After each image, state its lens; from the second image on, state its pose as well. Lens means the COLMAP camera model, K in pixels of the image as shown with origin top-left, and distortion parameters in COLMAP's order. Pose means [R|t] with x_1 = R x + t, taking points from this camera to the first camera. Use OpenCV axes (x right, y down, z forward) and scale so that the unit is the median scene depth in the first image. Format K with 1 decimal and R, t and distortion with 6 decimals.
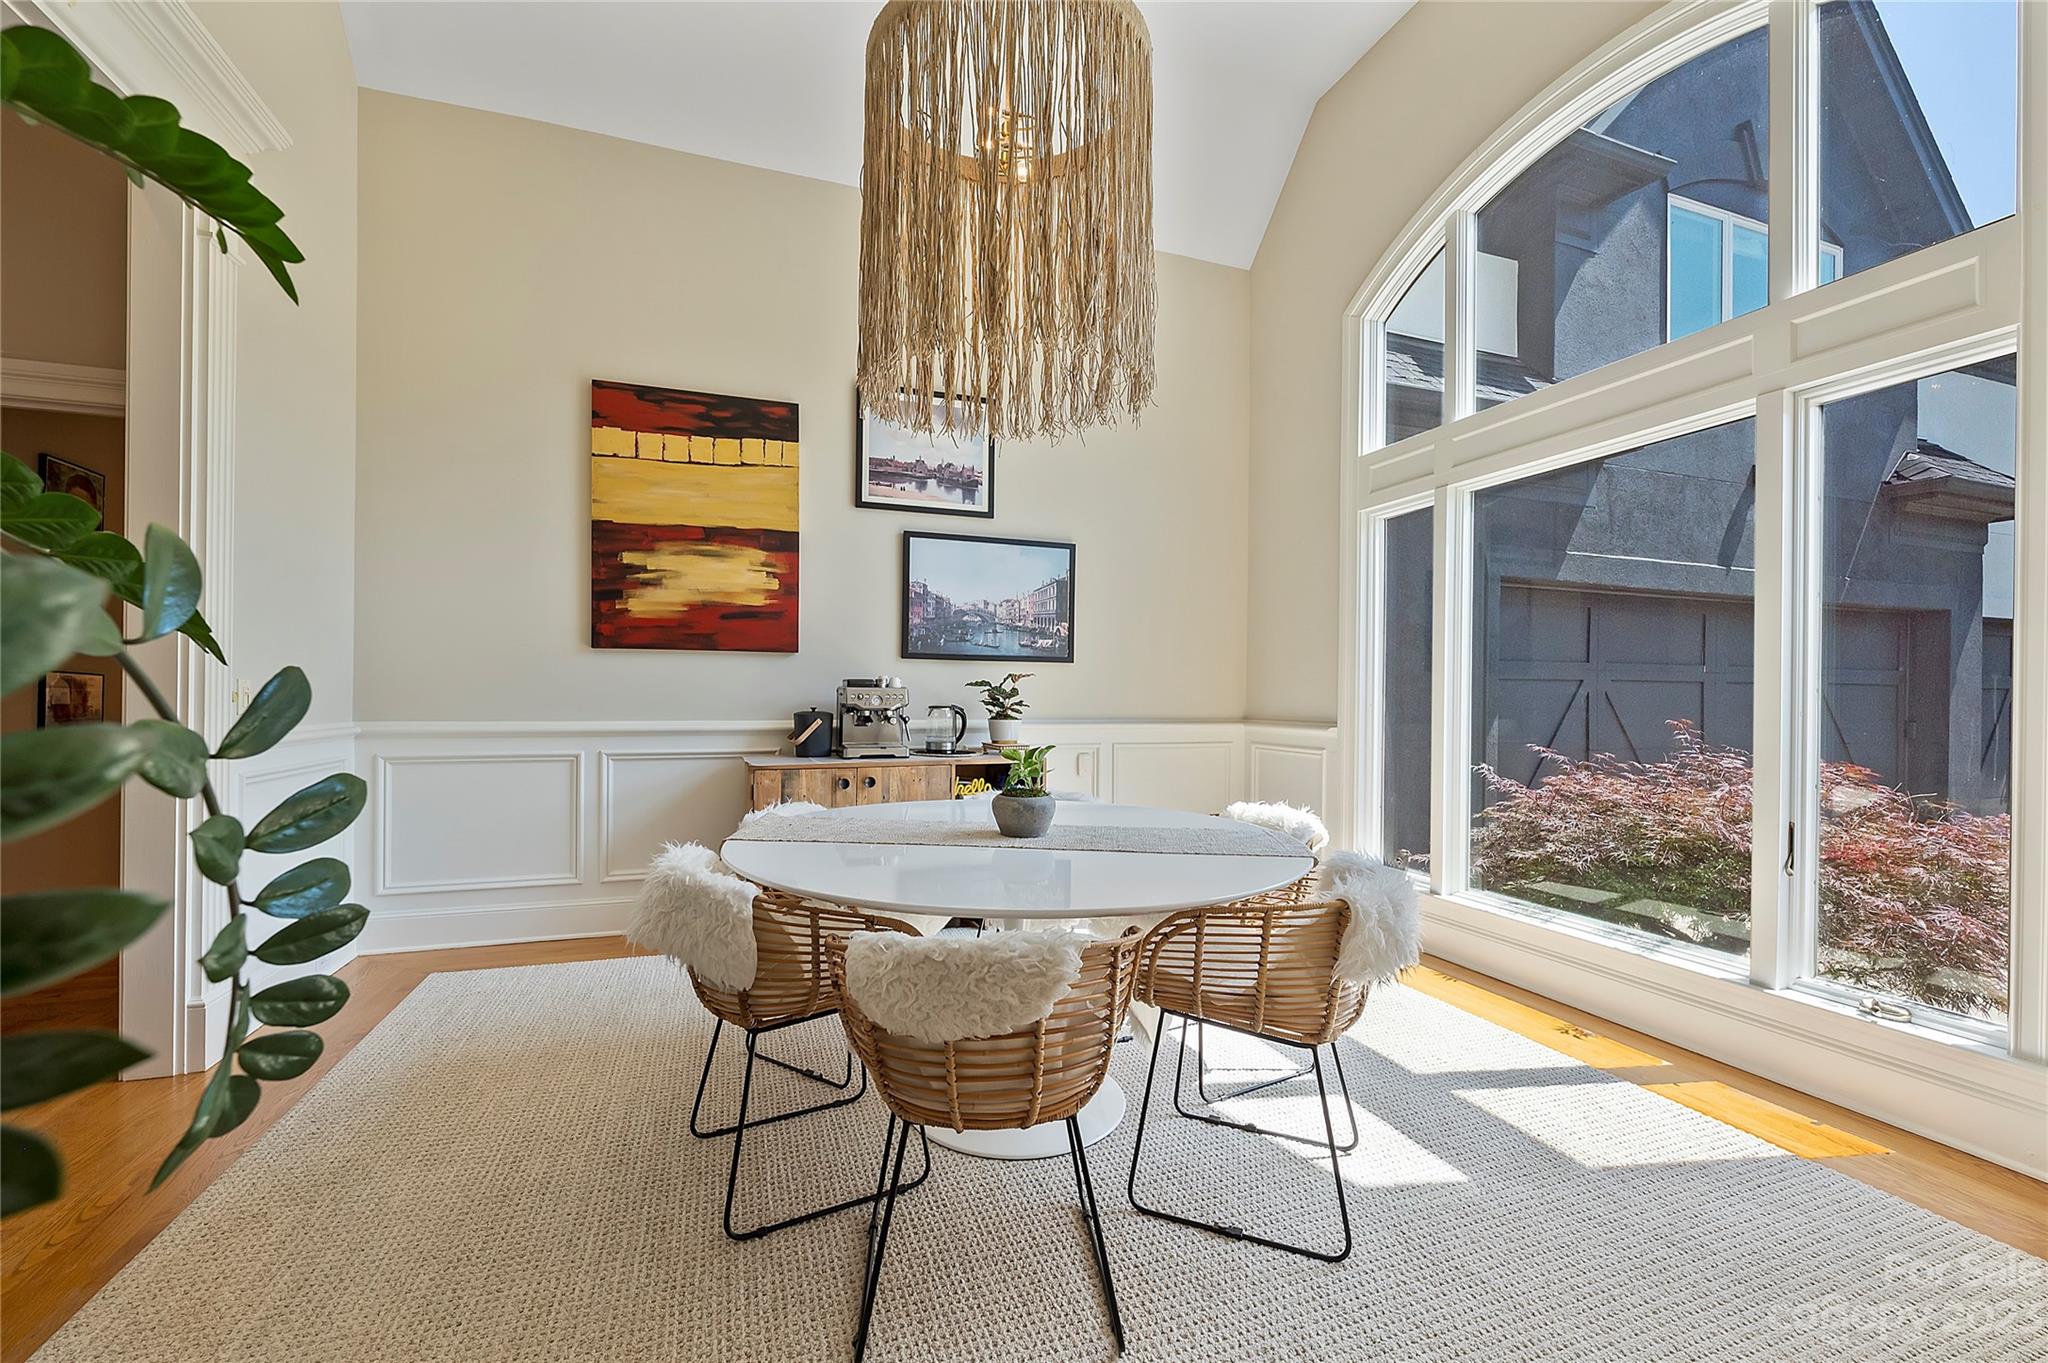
lens RADIAL K [[838.9, 0, 1025.7], [0, 838.9, 688.2], [0, 0, 1]] dist [-0.006199, 0.001512]
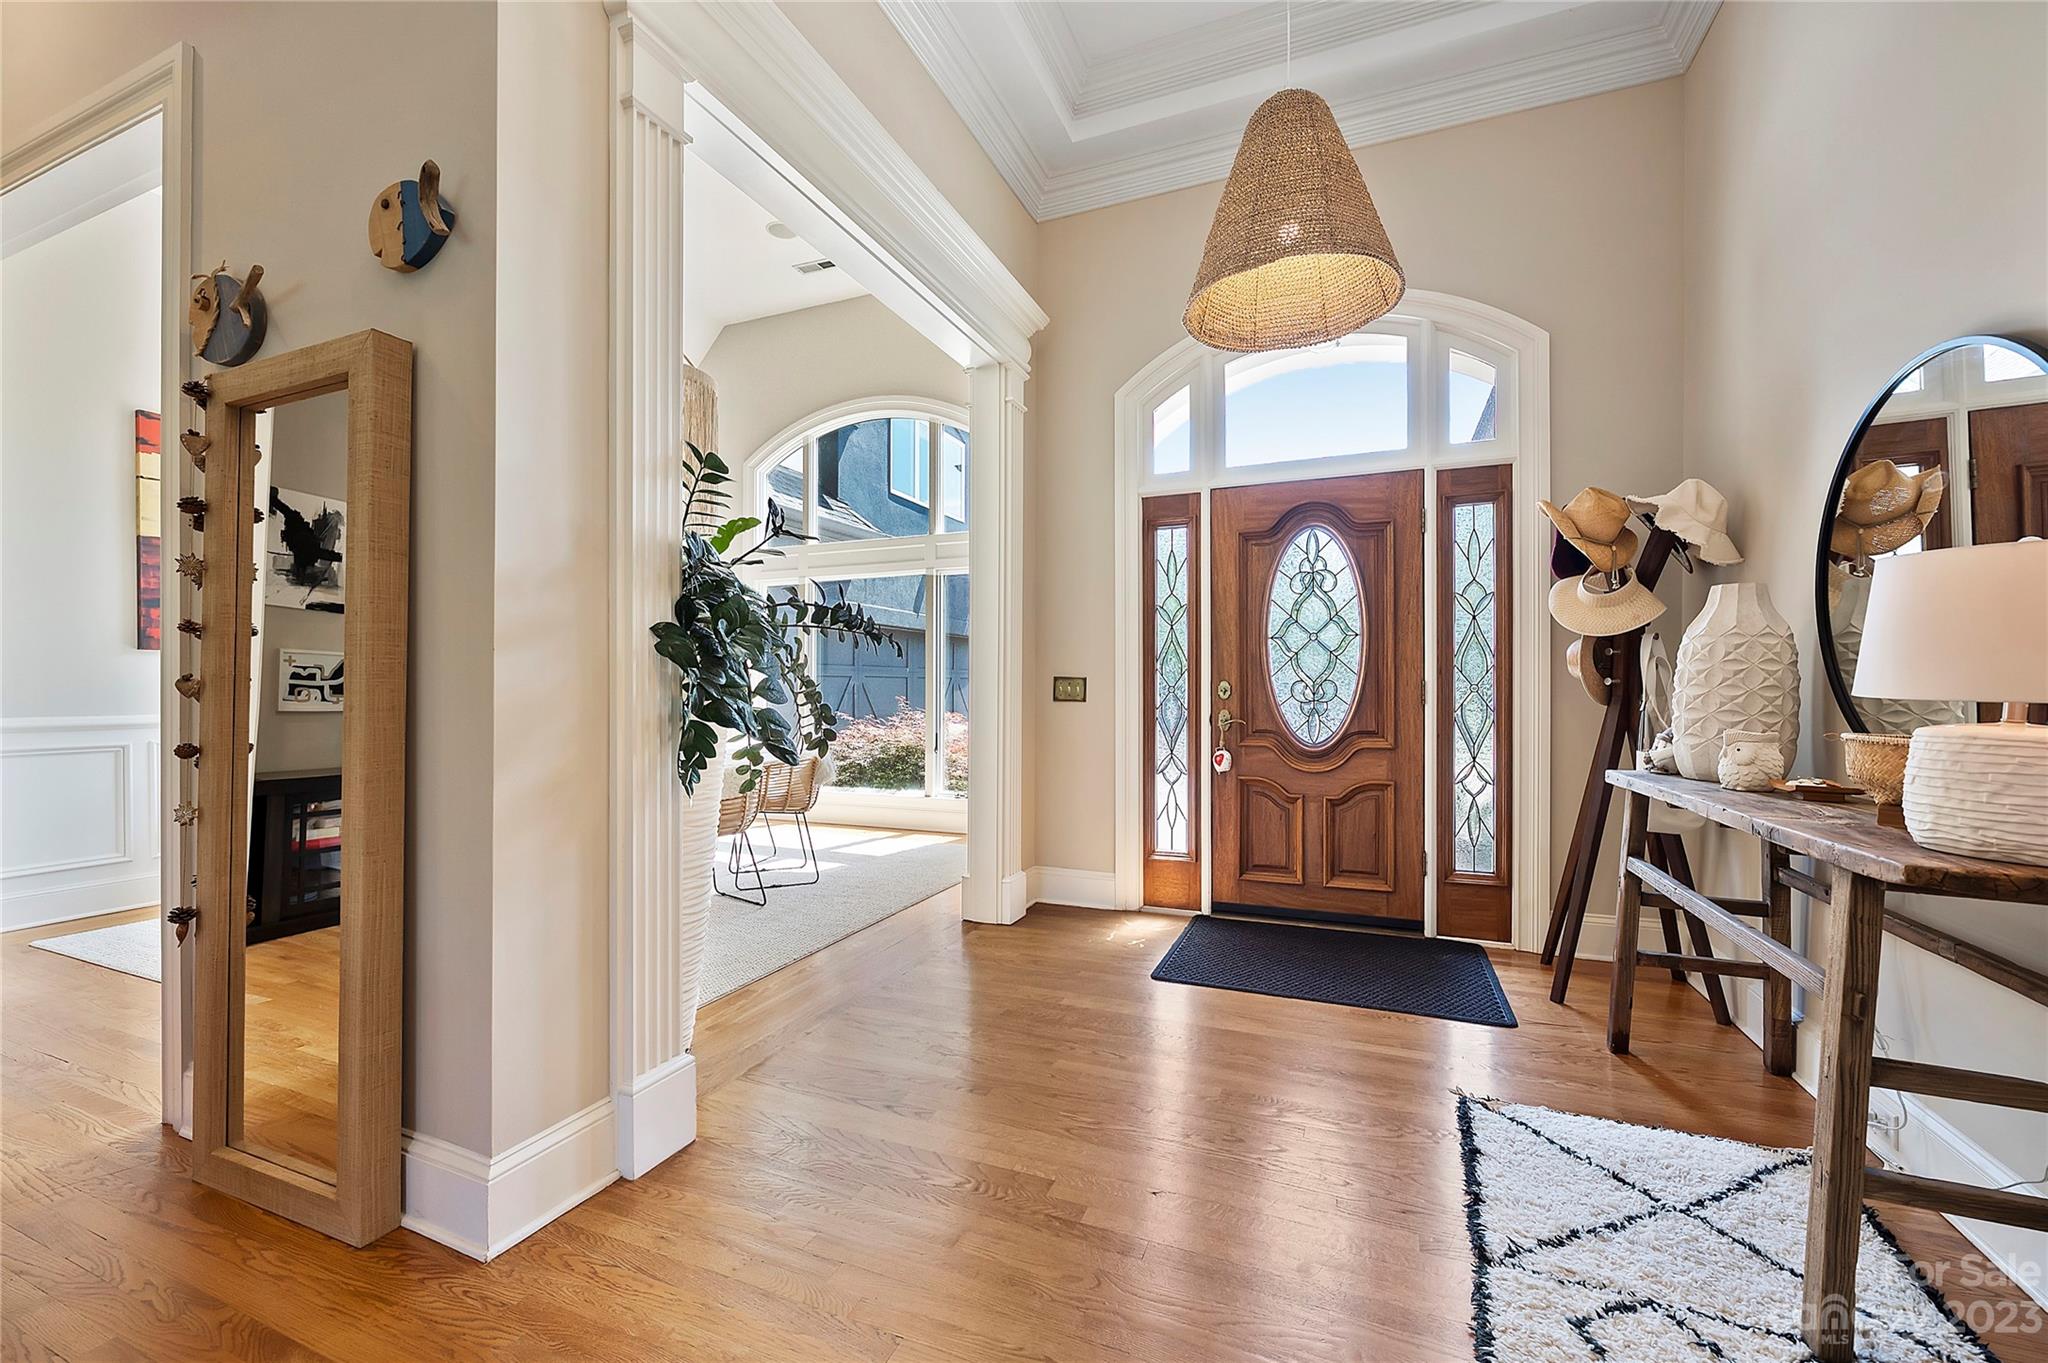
lens RADIAL K [[838.9, 0, 1024.7], [0, 838.9, 684.5], [0, 0, 1]] dist [-0.006199, 0.001512]
pose [[0.674967, -0.005859, 0.737825, -0.551116], [-0.002989, 0.999939, 0.010674, -0.017300], [-0.737842, -0.009410, 0.674908, -0.642641]]
